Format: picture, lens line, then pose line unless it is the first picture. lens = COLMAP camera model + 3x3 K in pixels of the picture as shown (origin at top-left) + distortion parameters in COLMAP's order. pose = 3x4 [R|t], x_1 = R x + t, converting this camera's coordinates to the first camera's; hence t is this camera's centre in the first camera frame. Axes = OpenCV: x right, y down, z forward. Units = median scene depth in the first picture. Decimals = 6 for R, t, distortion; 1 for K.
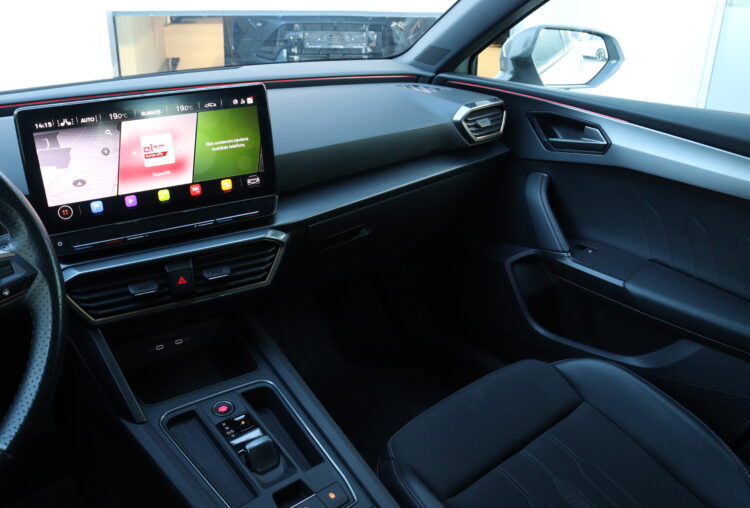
lens RADIAL K [[612.4, 0, 375.5], [0, 612.4, 251.9], [0, 0, 1]] dist [-0.107714, 0.021444]
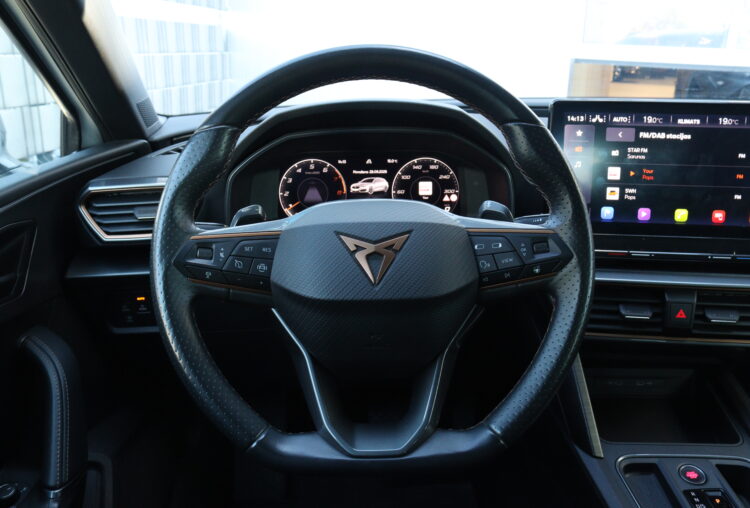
lens RADIAL K [[612.4, 0, 373.1], [0, 612.4, 255.5], [0, 0, 1]] dist [-0.107714, 0.021444]
pose [[0.766313, 0.195653, -0.611952, -0.161364], [-0.239371, 0.970870, 0.010656, 0.065023], [0.596210, 0.138317, 0.790823, 0.058107]]
